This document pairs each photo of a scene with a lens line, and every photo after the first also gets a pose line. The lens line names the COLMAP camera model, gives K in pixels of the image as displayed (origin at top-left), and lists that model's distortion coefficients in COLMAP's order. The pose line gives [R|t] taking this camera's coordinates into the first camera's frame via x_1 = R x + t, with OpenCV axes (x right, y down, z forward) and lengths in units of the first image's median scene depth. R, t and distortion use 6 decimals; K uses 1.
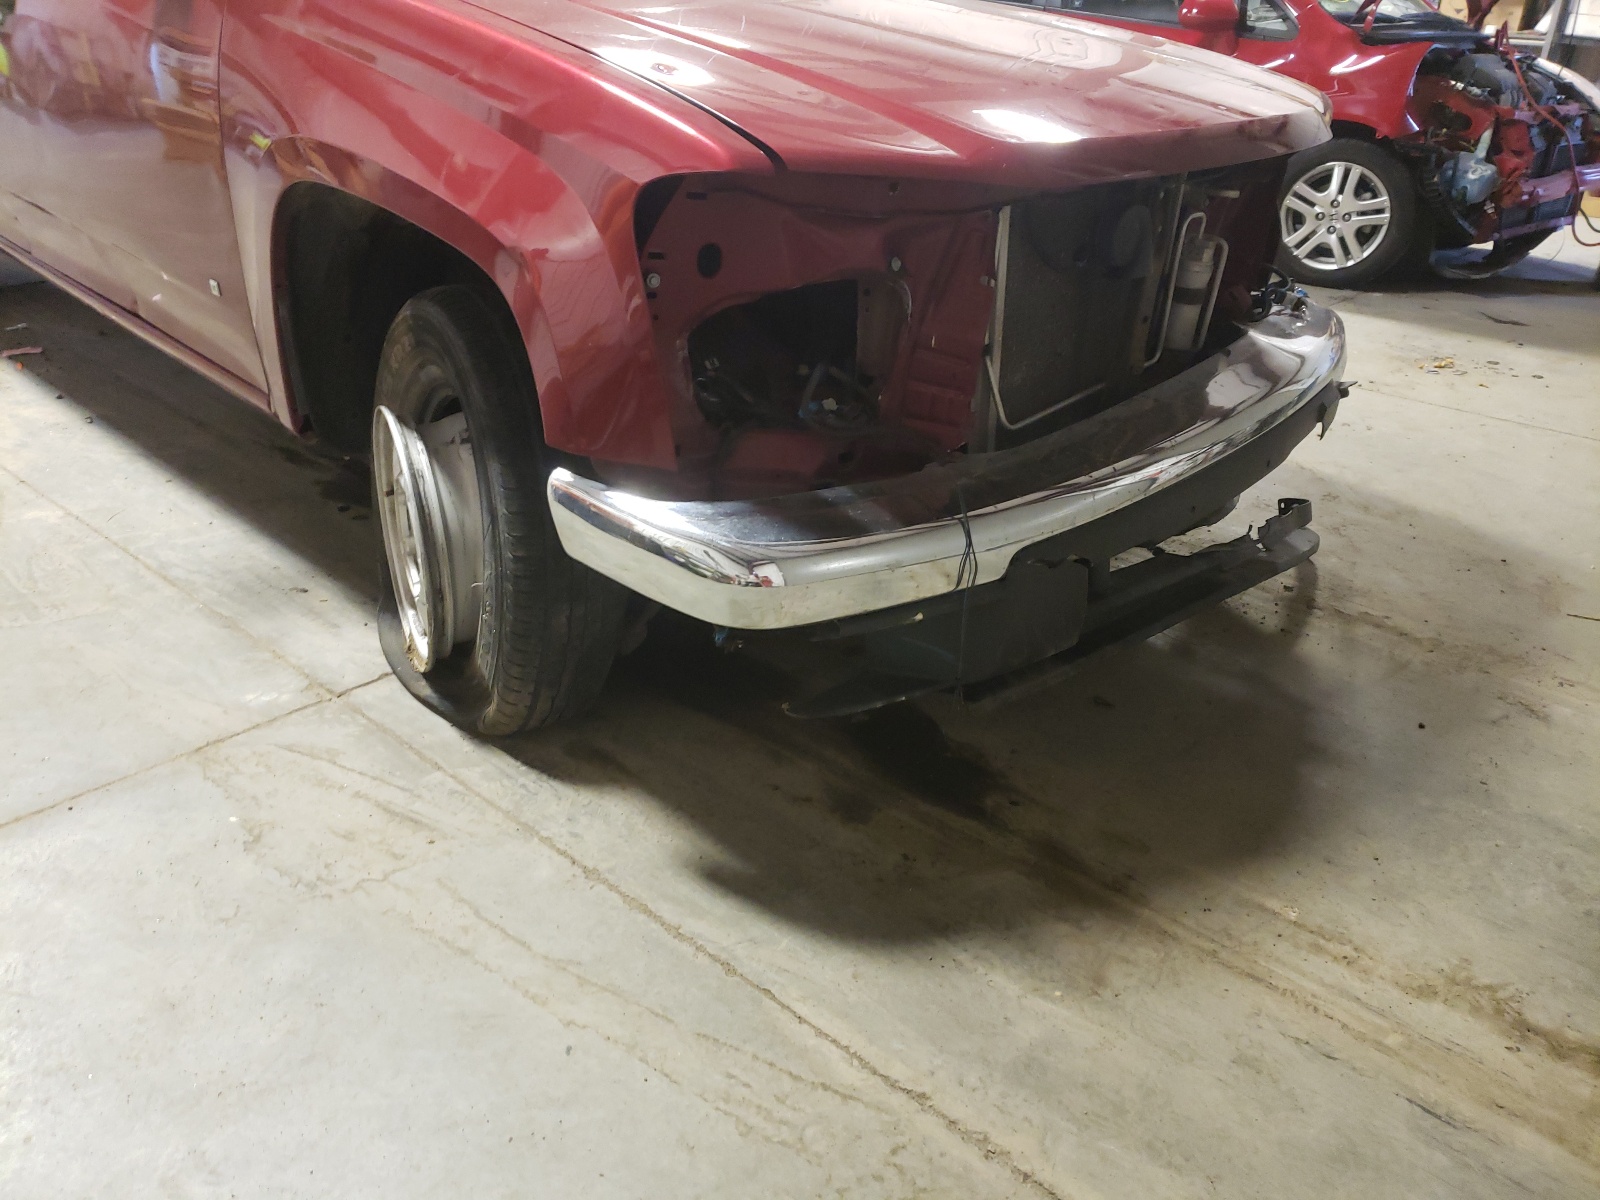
lens RADIAL K [[1301.6, 0, 797.7], [0, 1301.6, 598.6], [0, 0, 1]] dist [0.030986, -0.012754]
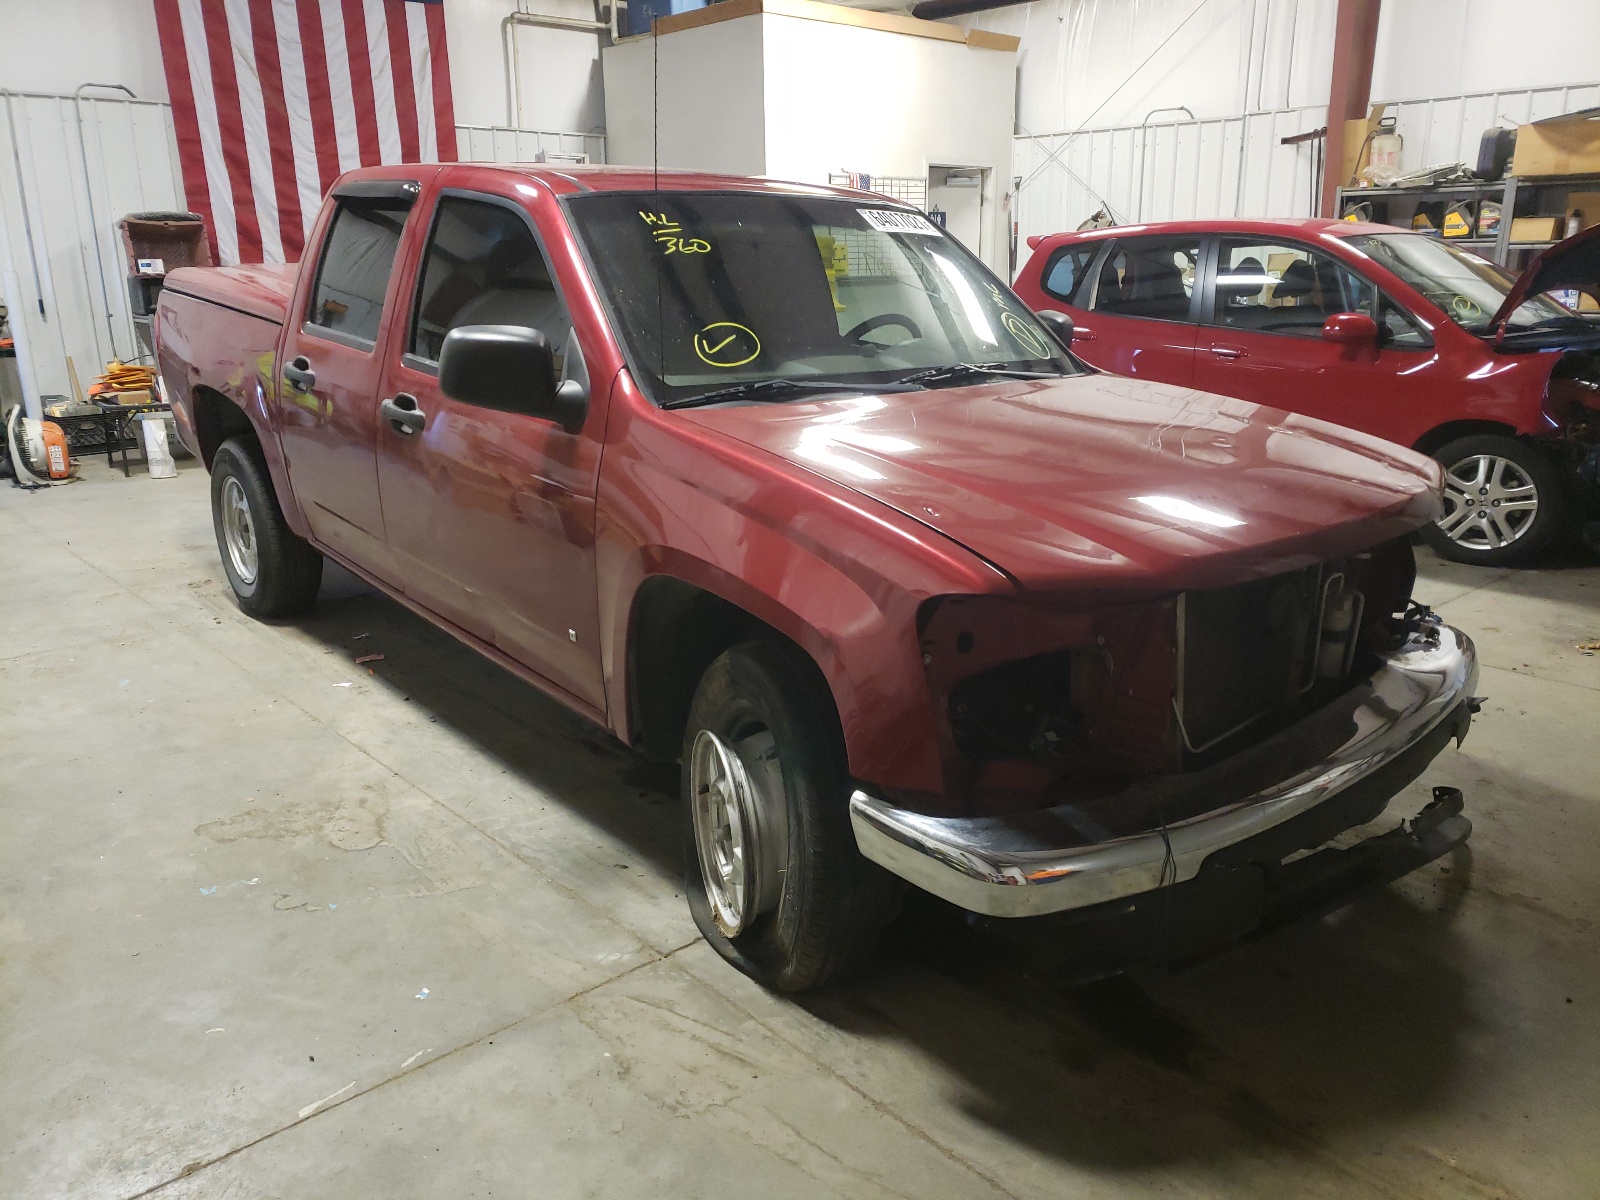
lens RADIAL K [[1301.6, 0, 809.4], [0, 1301.6, 602.1], [0, 0, 1]] dist [0.030986, -0.012754]
pose [[0.993200, -0.014571, -0.115507, -0.062361], [-0.006021, 0.984381, -0.175947, -0.048023], [0.116267, 0.175446, 0.977599, -0.331521]]
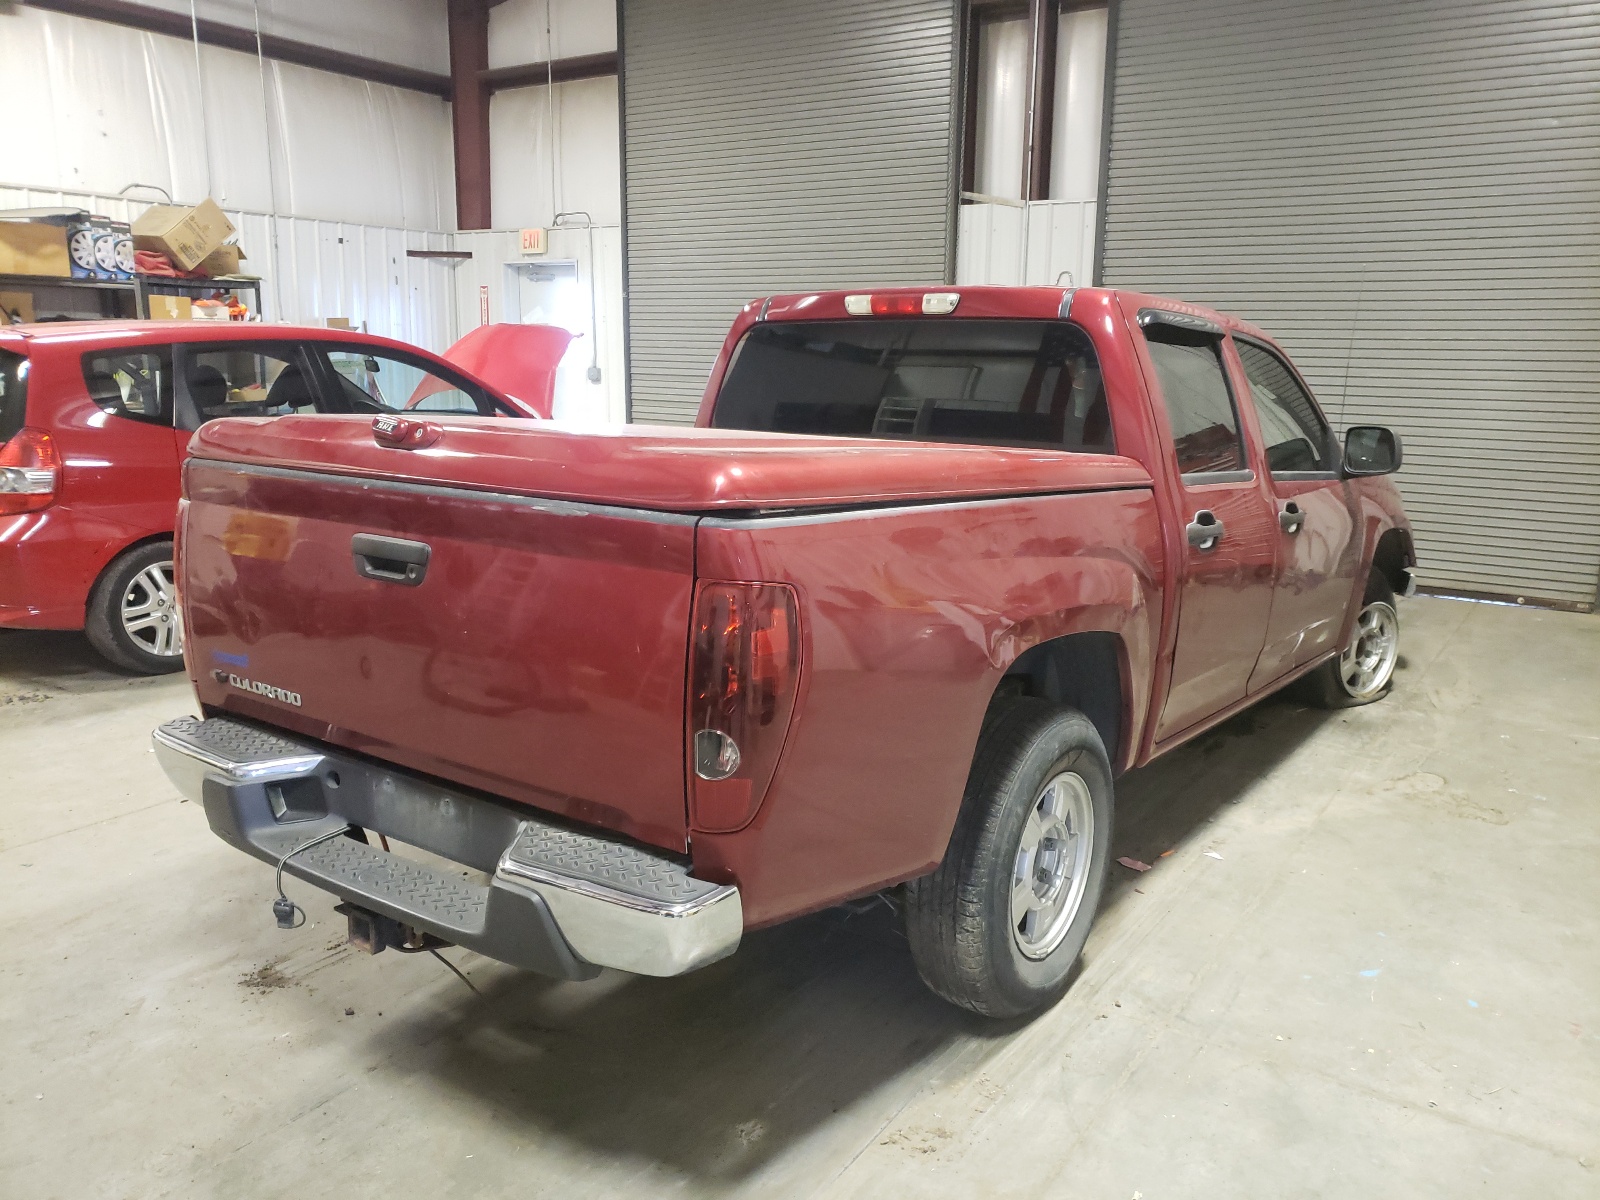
lens RADIAL K [[1301.6, 0, 845.0], [0, 1301.6, 658.4], [0, 0, 1]] dist [0.030986, -0.012754]
pose [[-0.204365, -0.268674, 0.941302, -2.961558], [0.395683, 0.856865, 0.330479, -1.526763], [-0.895360, 0.439996, -0.068803, 2.441645]]
